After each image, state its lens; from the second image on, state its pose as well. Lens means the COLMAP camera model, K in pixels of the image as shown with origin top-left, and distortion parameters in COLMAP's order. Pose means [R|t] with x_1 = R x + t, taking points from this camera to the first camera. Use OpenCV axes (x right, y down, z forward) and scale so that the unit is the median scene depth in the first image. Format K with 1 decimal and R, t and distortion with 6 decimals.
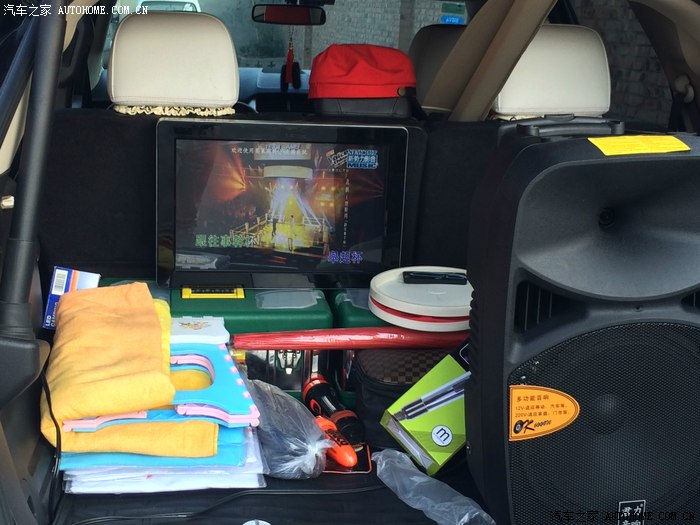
lens RADIAL K [[1071.4, 0, 350.0], [0, 1071.4, 262.5], [0, 0, 1]] dist [0.043900, 0.069427]
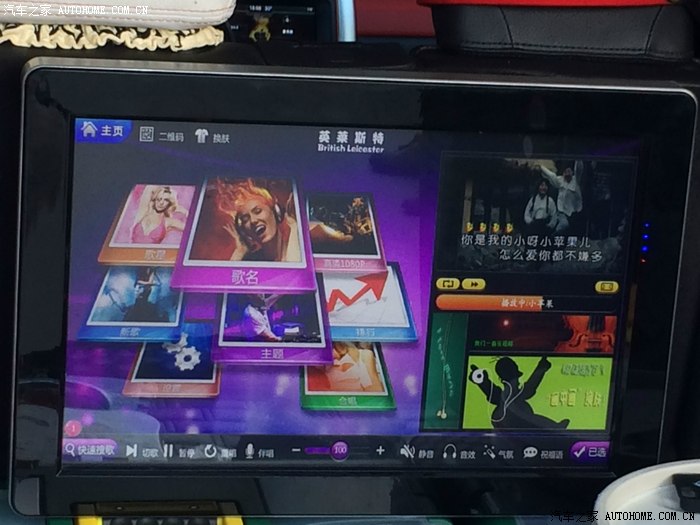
lens RADIAL K [[2211.9, 0, 347.7], [0, 2211.9, 244.1], [0, 0, 1]] dist [-0.032973, 1.002139]
pose [[0.999517, 0.013723, 0.027884, -0.102972], [-0.013486, 0.999872, -0.008653, -0.076436], [-0.027999, 0.008273, 0.999574, 0.284099]]
